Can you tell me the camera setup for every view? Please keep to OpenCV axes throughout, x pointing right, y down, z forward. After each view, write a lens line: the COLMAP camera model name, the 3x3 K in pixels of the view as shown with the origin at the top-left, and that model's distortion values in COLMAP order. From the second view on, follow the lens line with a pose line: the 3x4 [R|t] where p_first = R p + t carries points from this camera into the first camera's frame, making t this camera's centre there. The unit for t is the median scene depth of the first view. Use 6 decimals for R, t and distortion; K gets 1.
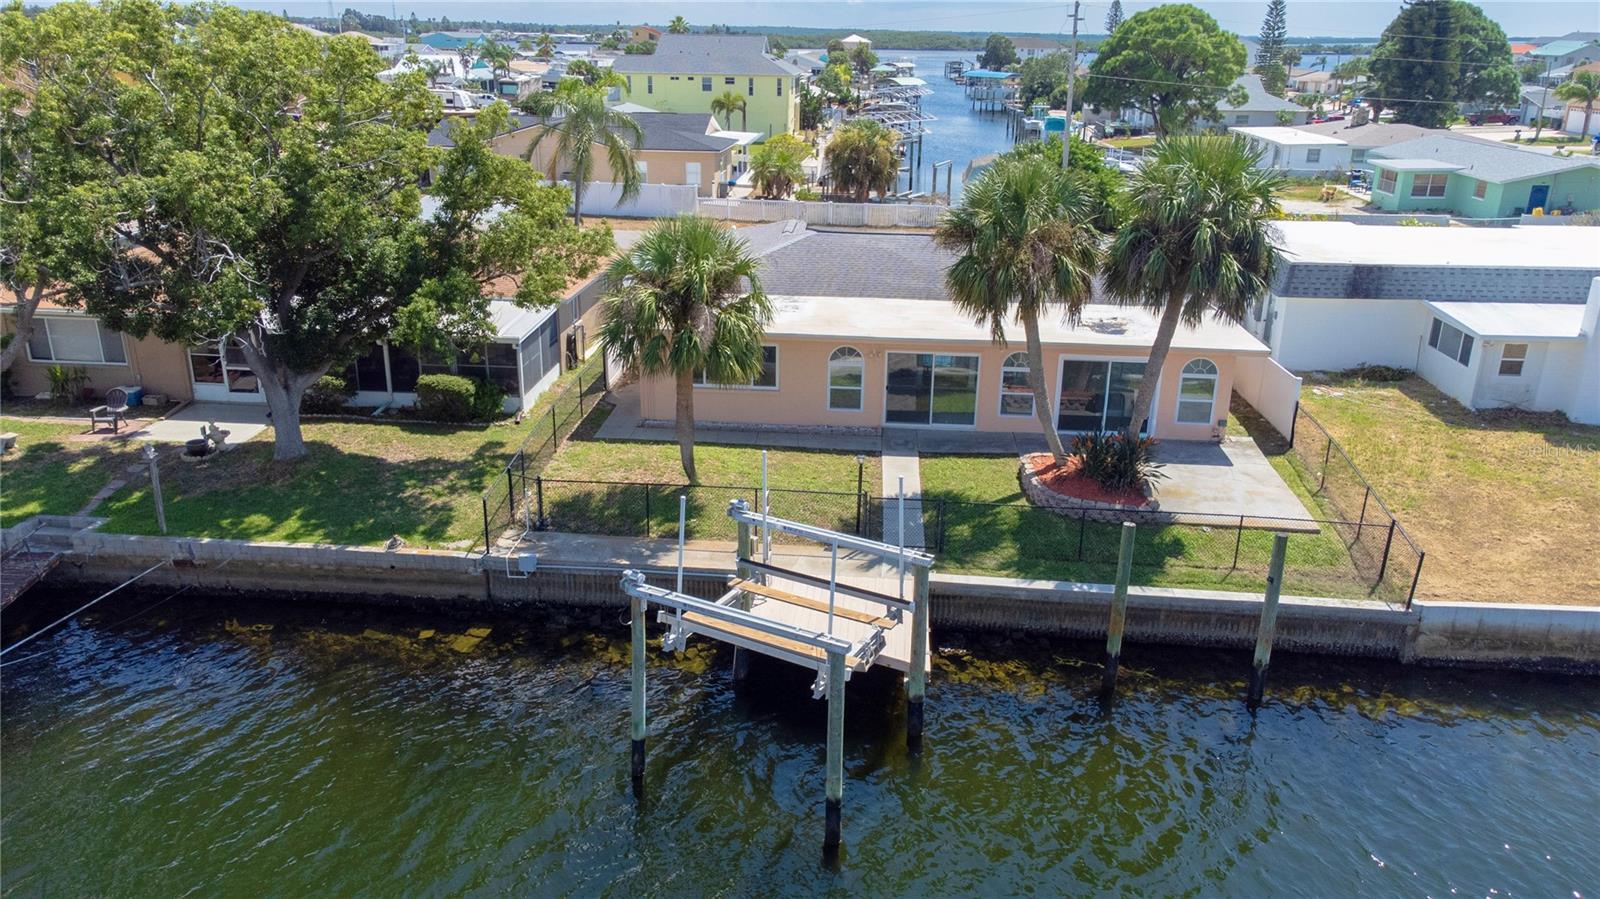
lens RADIAL K [[1168.5, 0, 800.0], [0, 1168.5, 449.5], [0, 0, 1]] dist [0.003356, 0.087114]
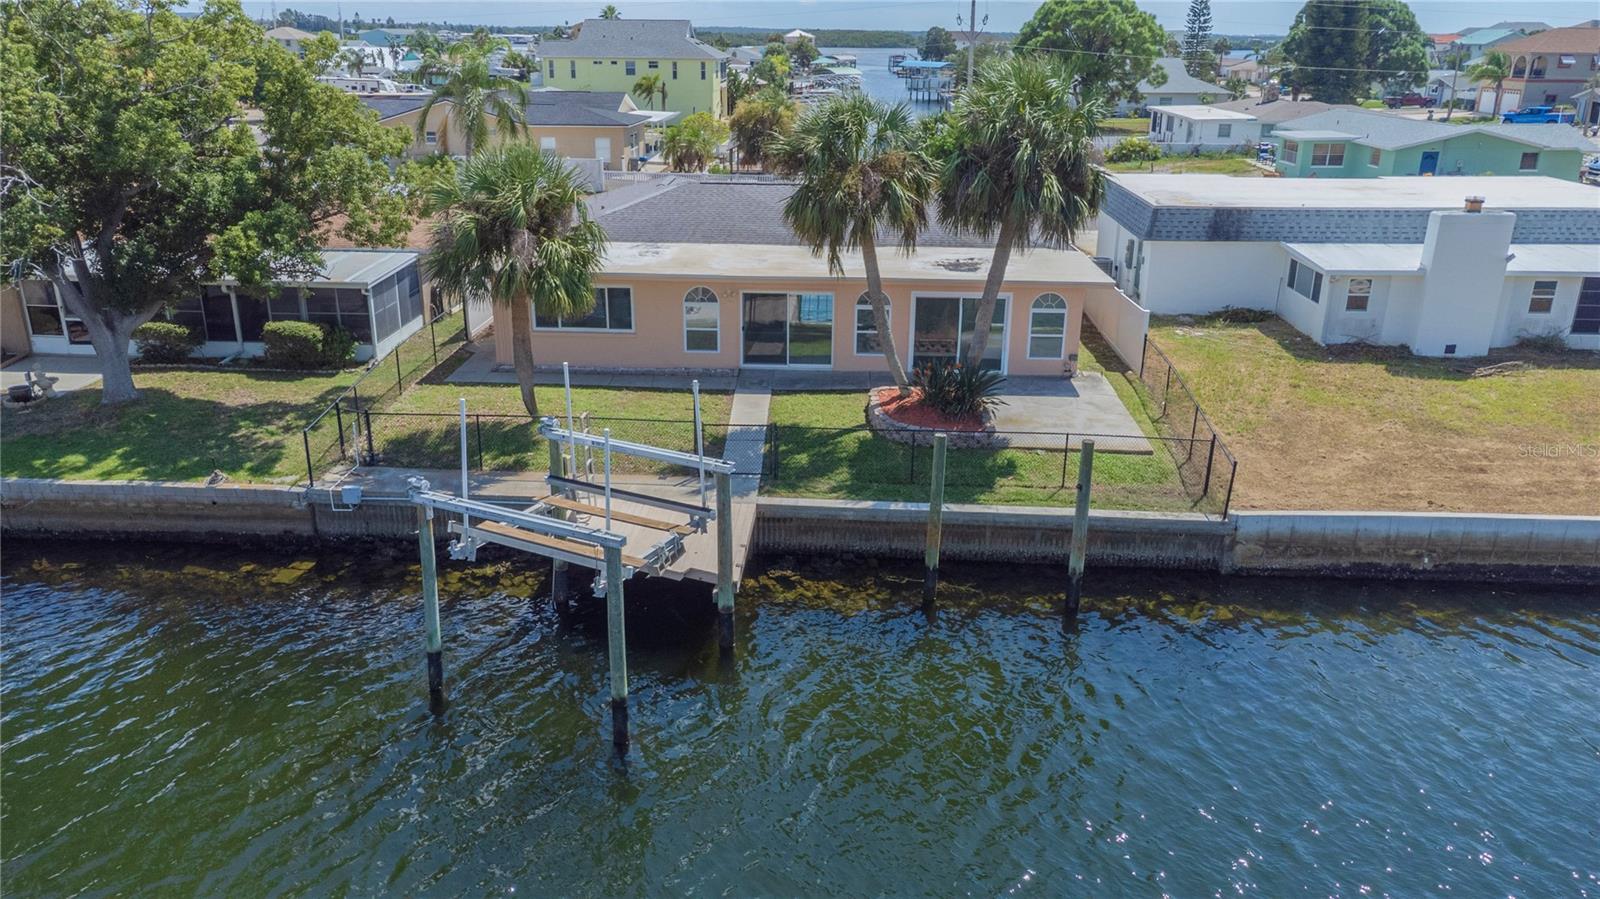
lens RADIAL K [[1168.5, 0, 800.0], [0, 1168.5, 449.5], [0, 0, 1]] dist [0.003356, 0.087114]
pose [[0.999372, -0.018191, 0.030403, 0.095068], [0.018255, 0.999832, -0.001835, 0.055669], [-0.030364, 0.002389, 0.999536, 0.000281]]
